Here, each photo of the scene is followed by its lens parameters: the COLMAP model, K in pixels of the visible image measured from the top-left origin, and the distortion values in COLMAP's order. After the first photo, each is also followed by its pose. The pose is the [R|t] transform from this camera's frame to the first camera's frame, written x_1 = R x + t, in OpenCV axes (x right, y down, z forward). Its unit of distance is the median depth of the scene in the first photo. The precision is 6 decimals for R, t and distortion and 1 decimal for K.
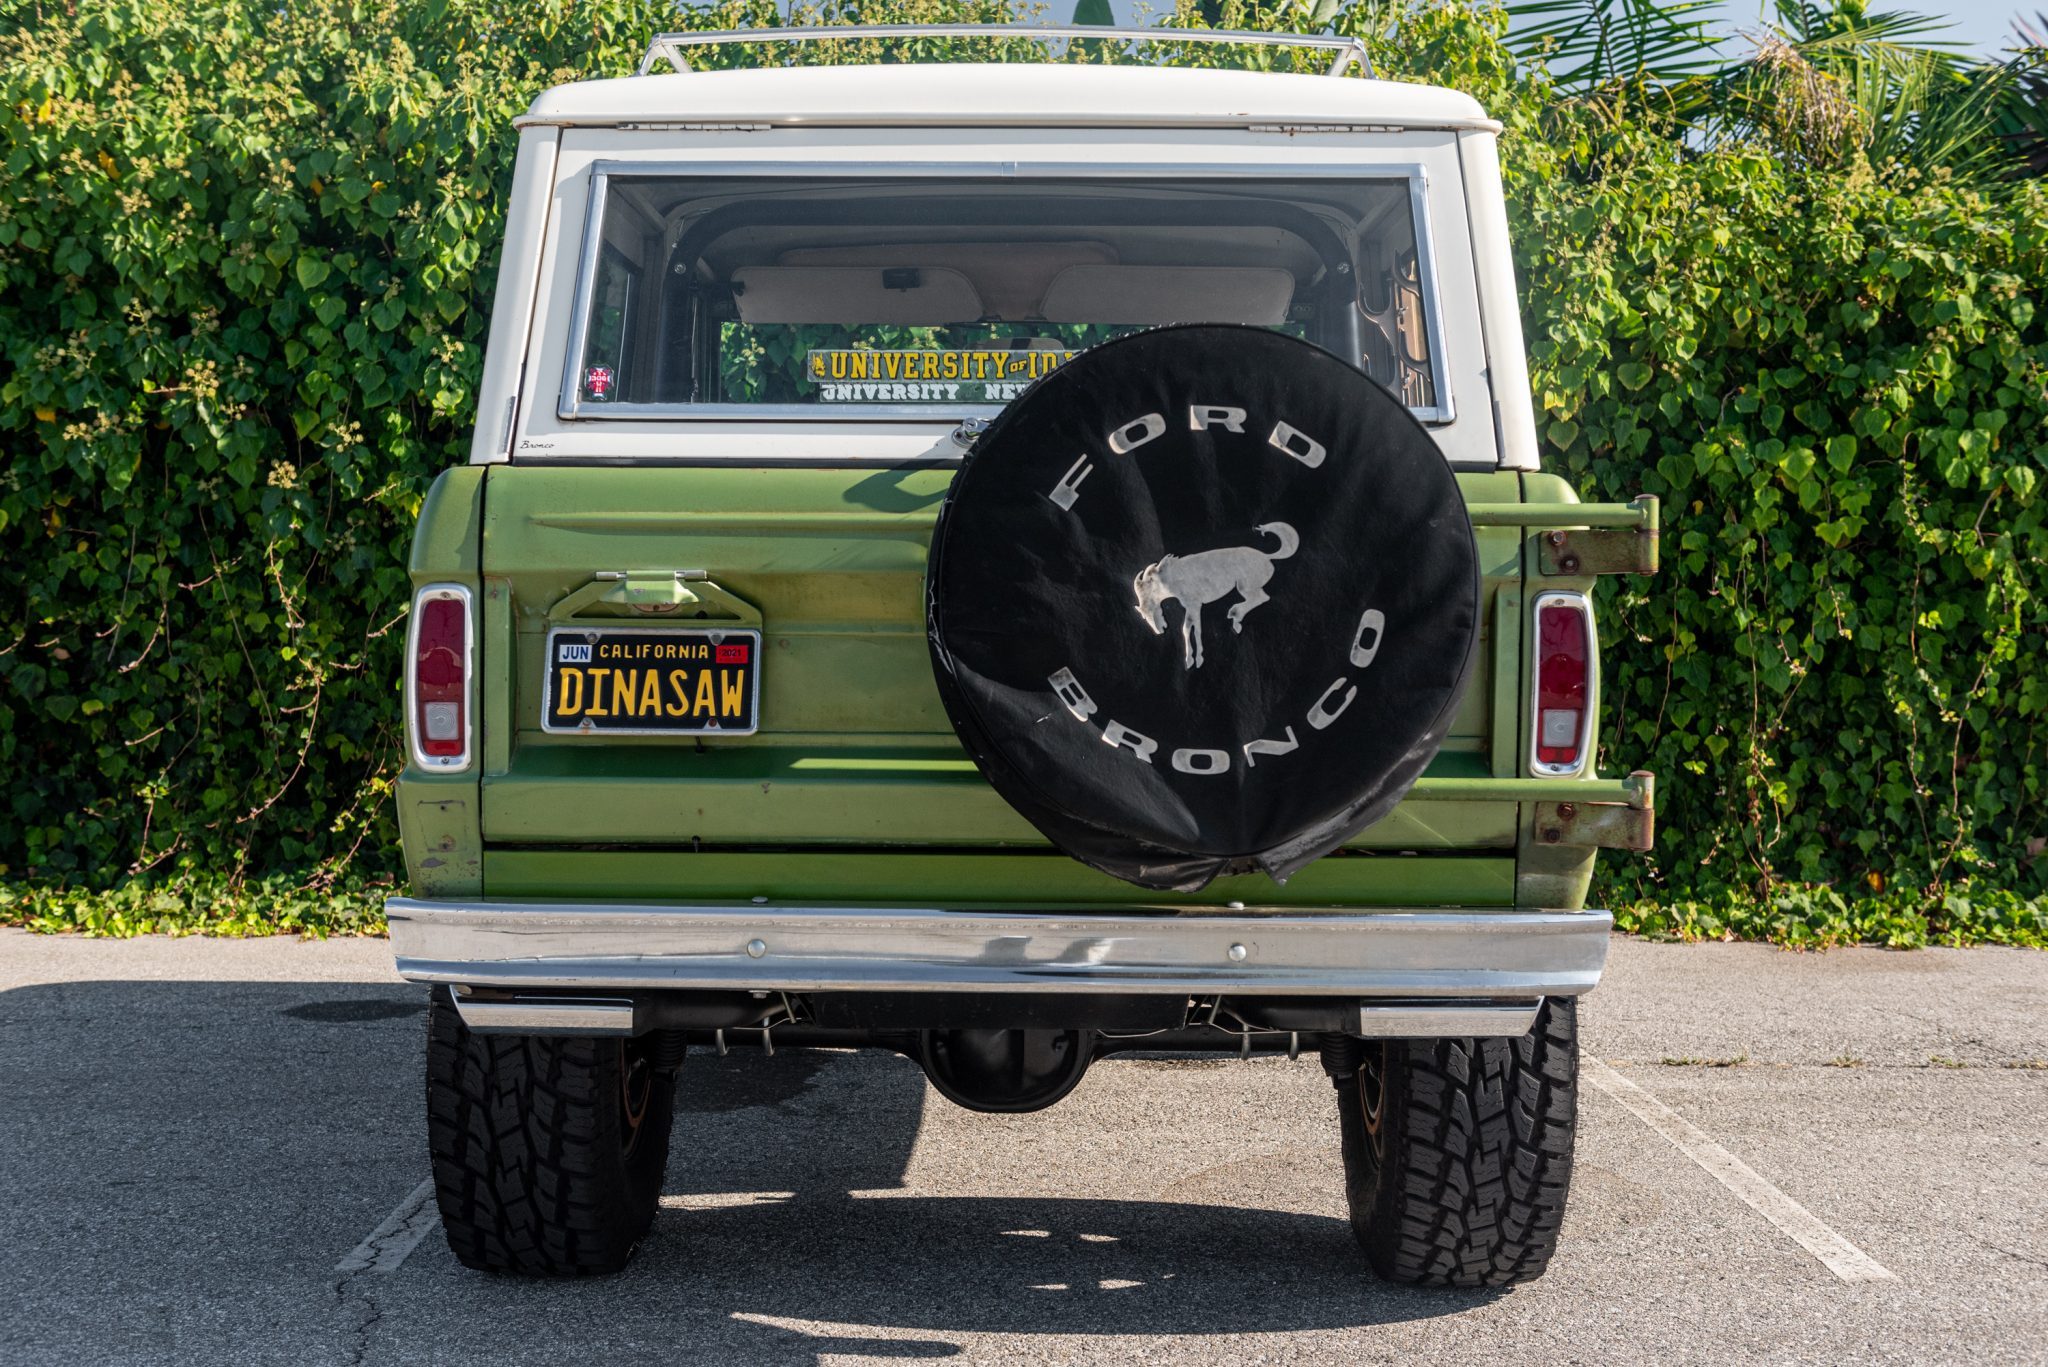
lens RADIAL K [[2432.6, 0, 1024.0], [0, 2432.6, 683.5], [0, 0, 1]] dist [-0.008533, 0.015906]
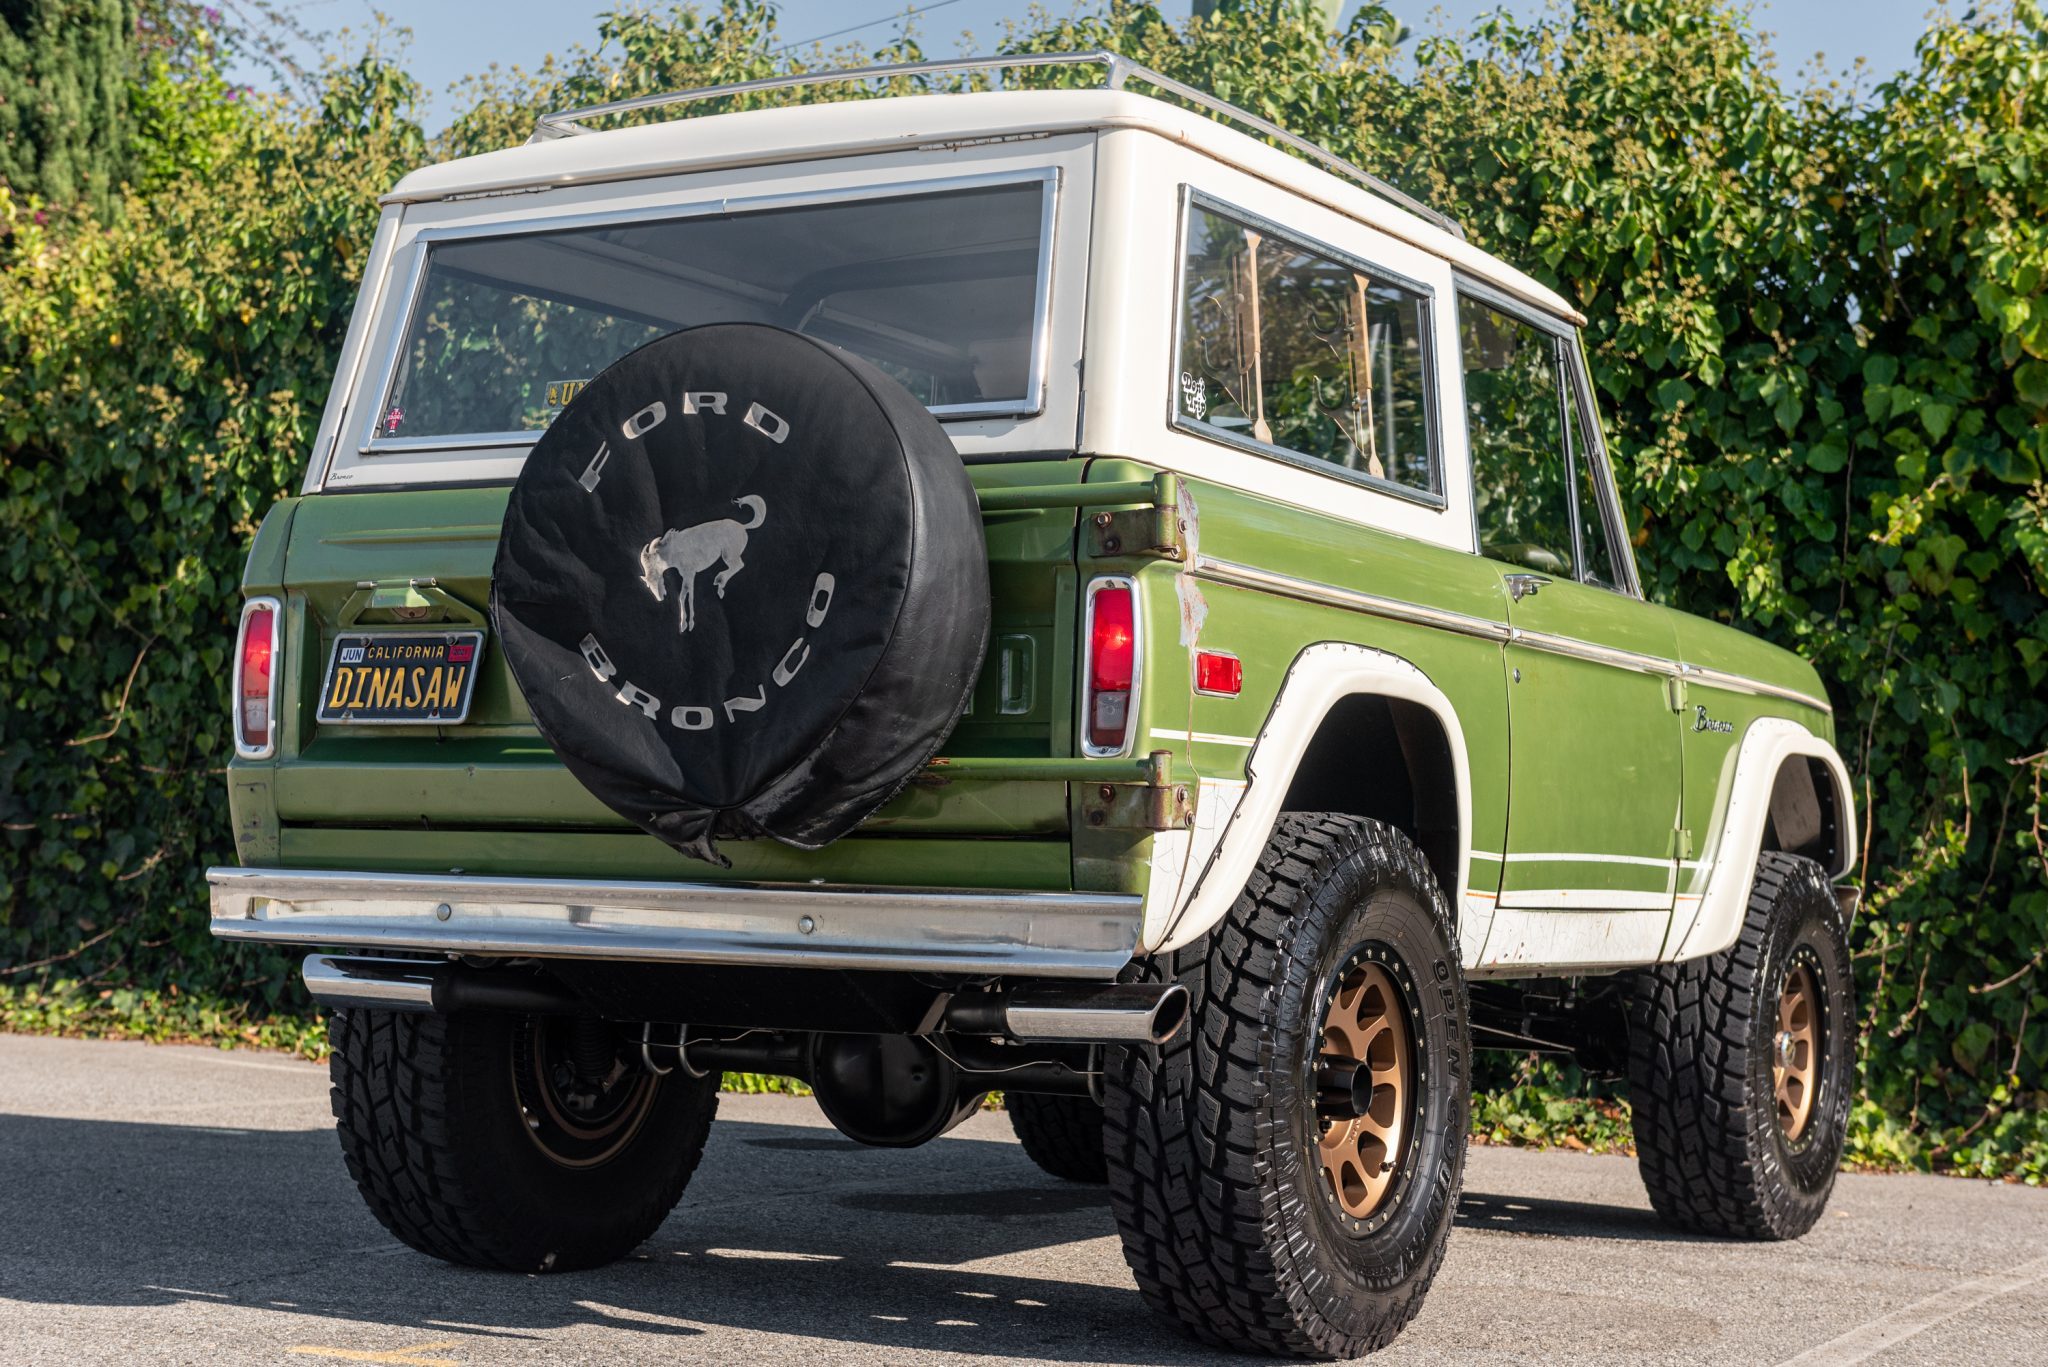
lens RADIAL K [[3260.0, 0, 1033.8], [0, 3260.0, 685.0], [0, 0, 1]] dist [-0.005143, -0.033270]
pose [[0.880761, -0.013469, -0.473369, 0.319388], [-0.031868, 0.995644, -0.087623, 0.048741], [0.472487, 0.092260, 0.876495, -0.071689]]
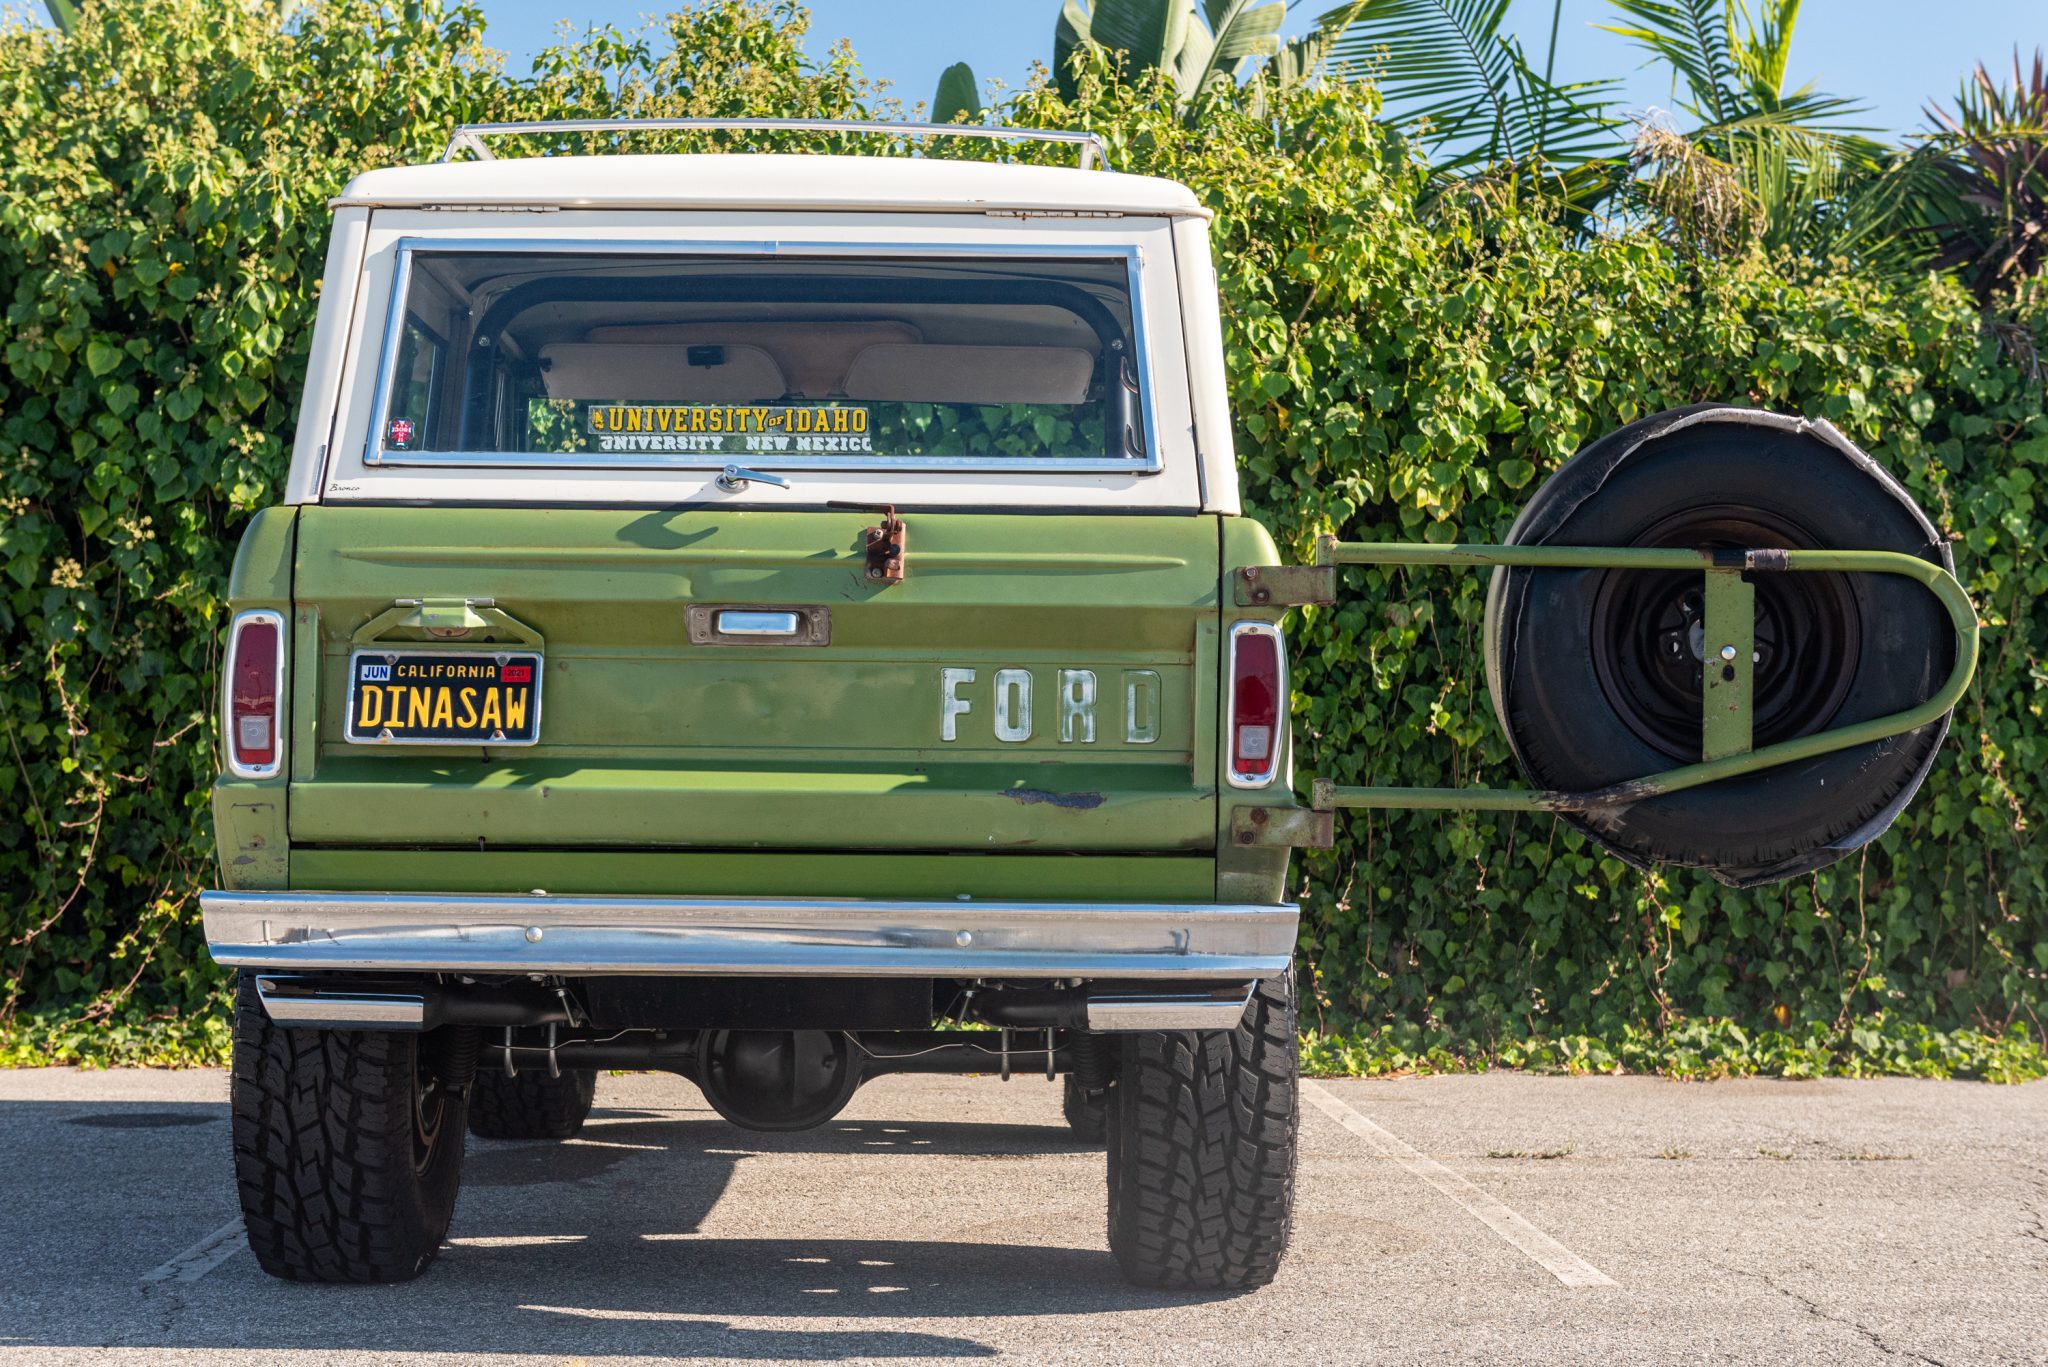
lens RADIAL K [[2992.6, 0, 1016.2], [0, 2992.6, 679.3], [0, 0, 1]] dist [-0.035988, 0.007640]
pose [[0.999646, 0.001277, 0.026585, 0.028631], [0.000544, 0.997662, -0.068344, 0.033037], [-0.026611, 0.068334, 0.997308, -0.147594]]
